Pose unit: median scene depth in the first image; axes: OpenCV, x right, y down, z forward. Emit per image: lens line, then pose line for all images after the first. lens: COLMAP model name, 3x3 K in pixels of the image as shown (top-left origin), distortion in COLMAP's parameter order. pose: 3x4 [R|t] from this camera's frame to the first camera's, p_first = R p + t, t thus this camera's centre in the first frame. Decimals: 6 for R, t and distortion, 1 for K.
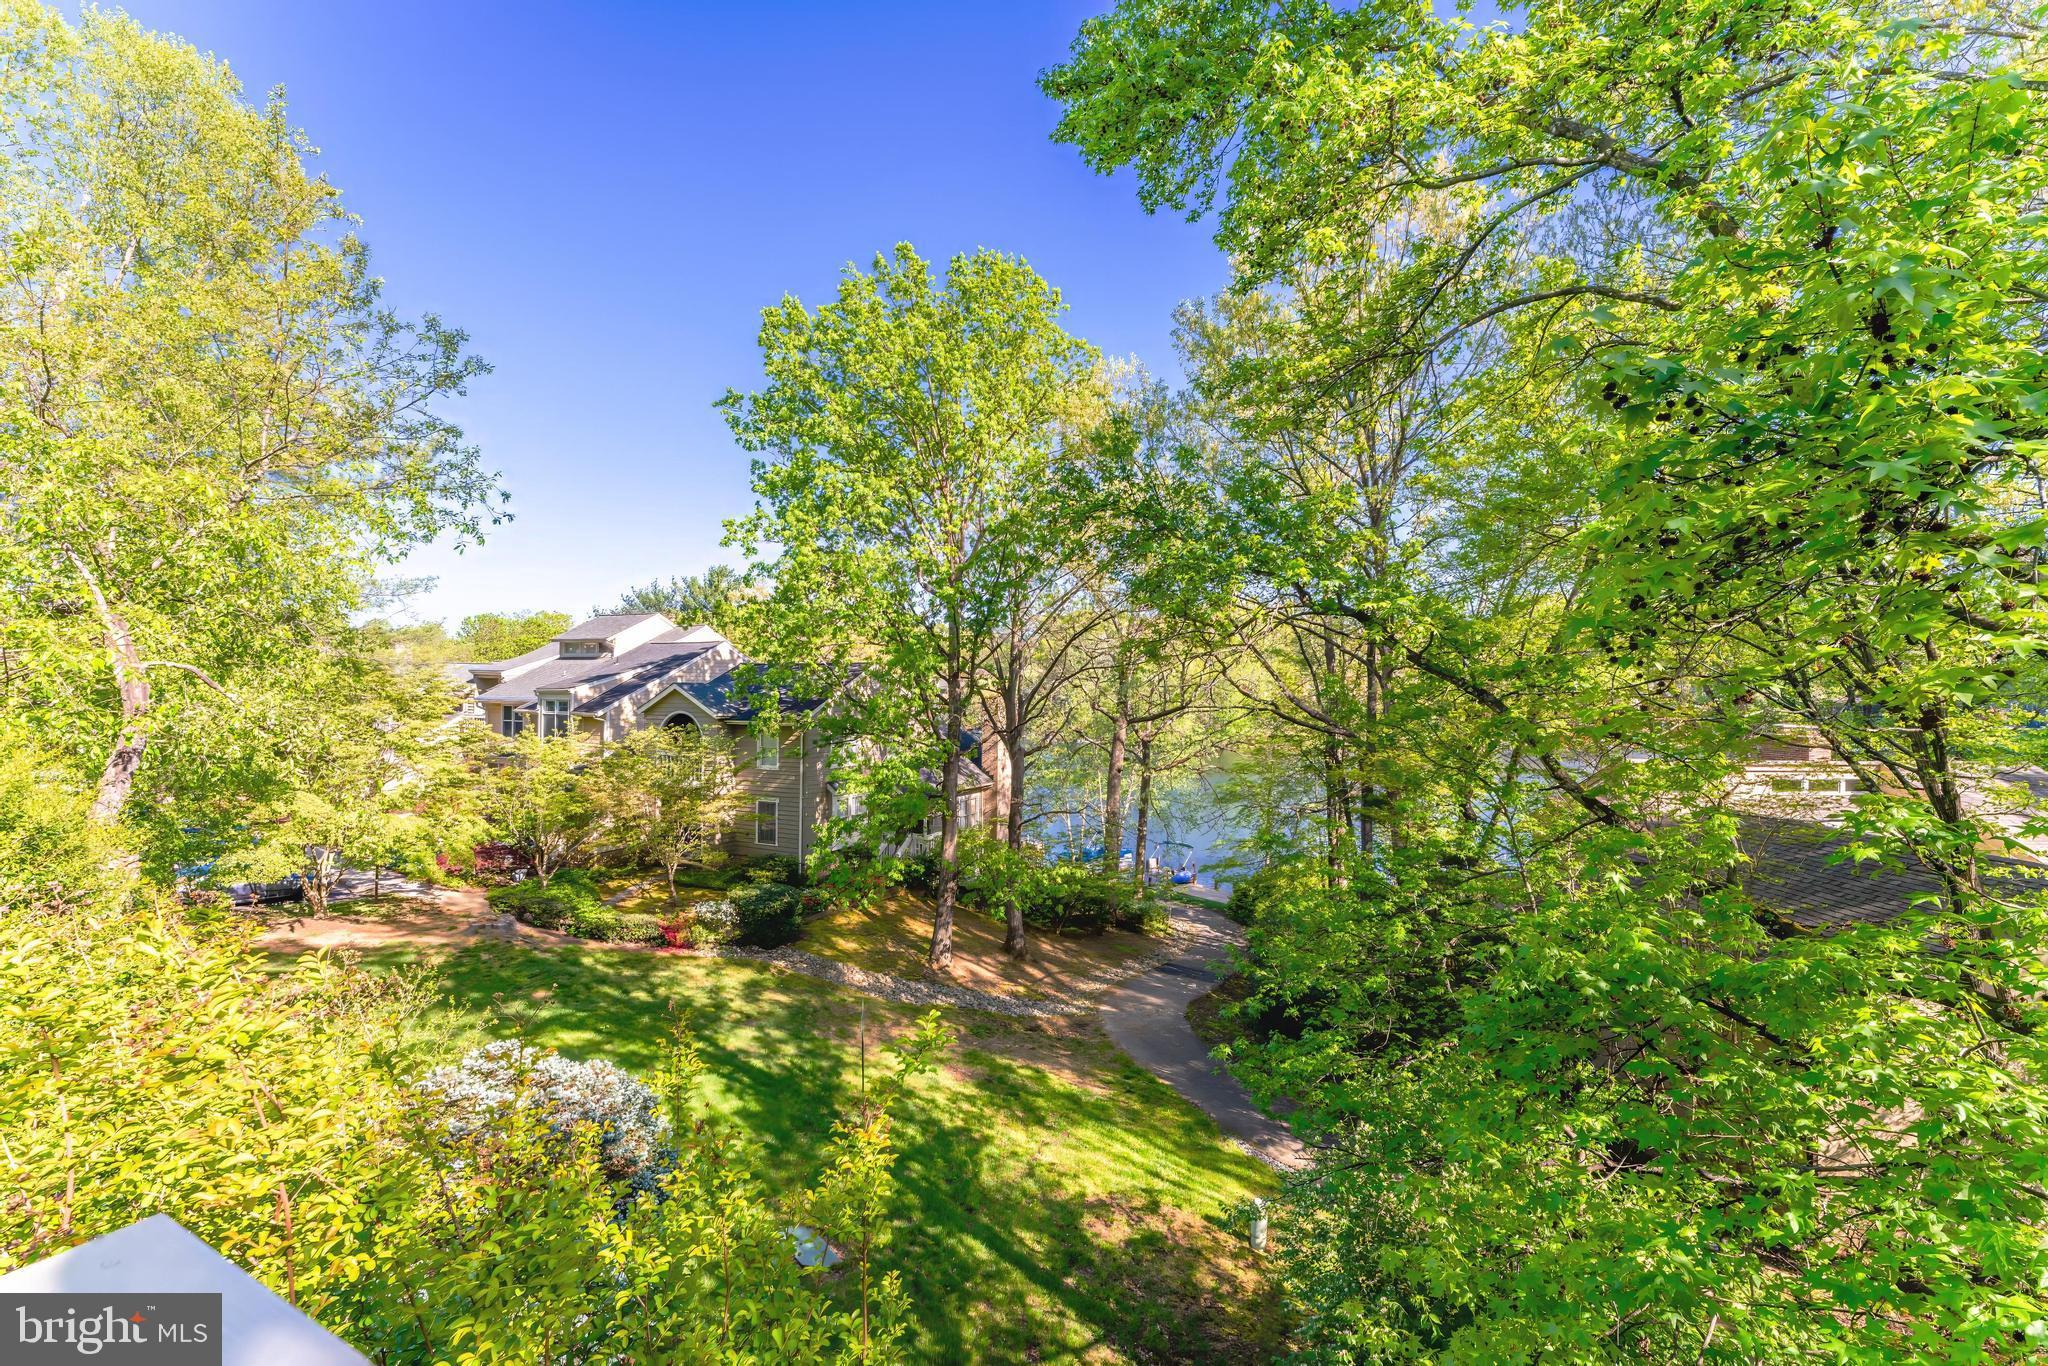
lens RADIAL K [[816.5, 0, 1029.7], [0, 816.5, 670.9], [0, 0, 1]] dist [-0.003270, -0.000820]
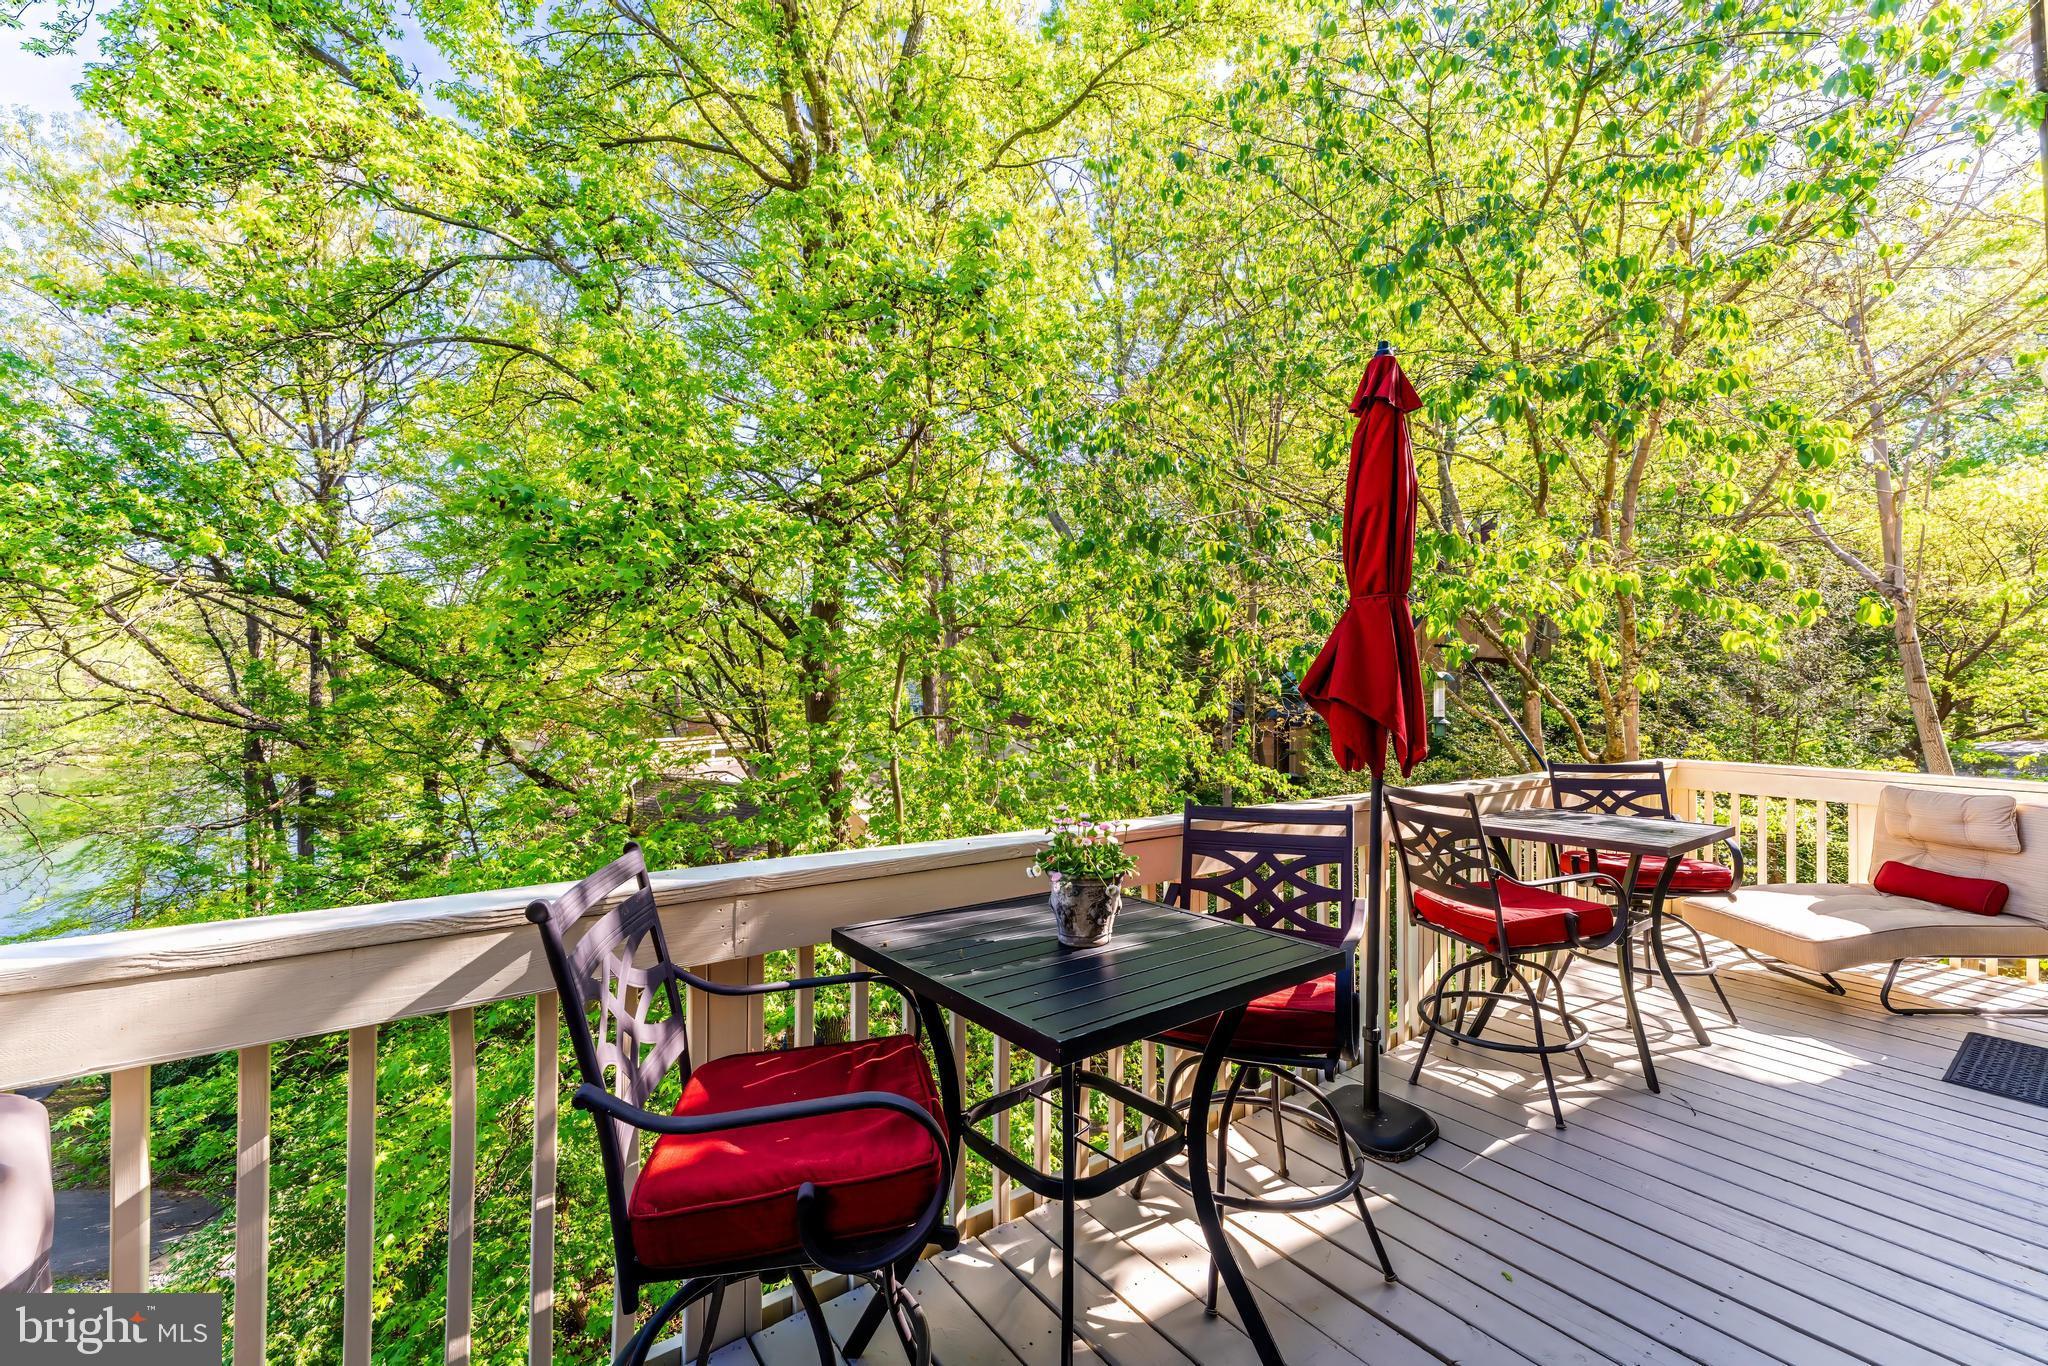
lens RADIAL K [[816.5, 0, 1044.4], [0, 816.5, 678.0], [0, 0, 1]] dist [-0.003270, -0.000820]
pose [[0.431088, 0.003214, 0.902304, -0.049255], [-0.024365, 0.999670, 0.008080, -0.004651], [-0.901981, -0.025468, 0.431024, -0.124833]]
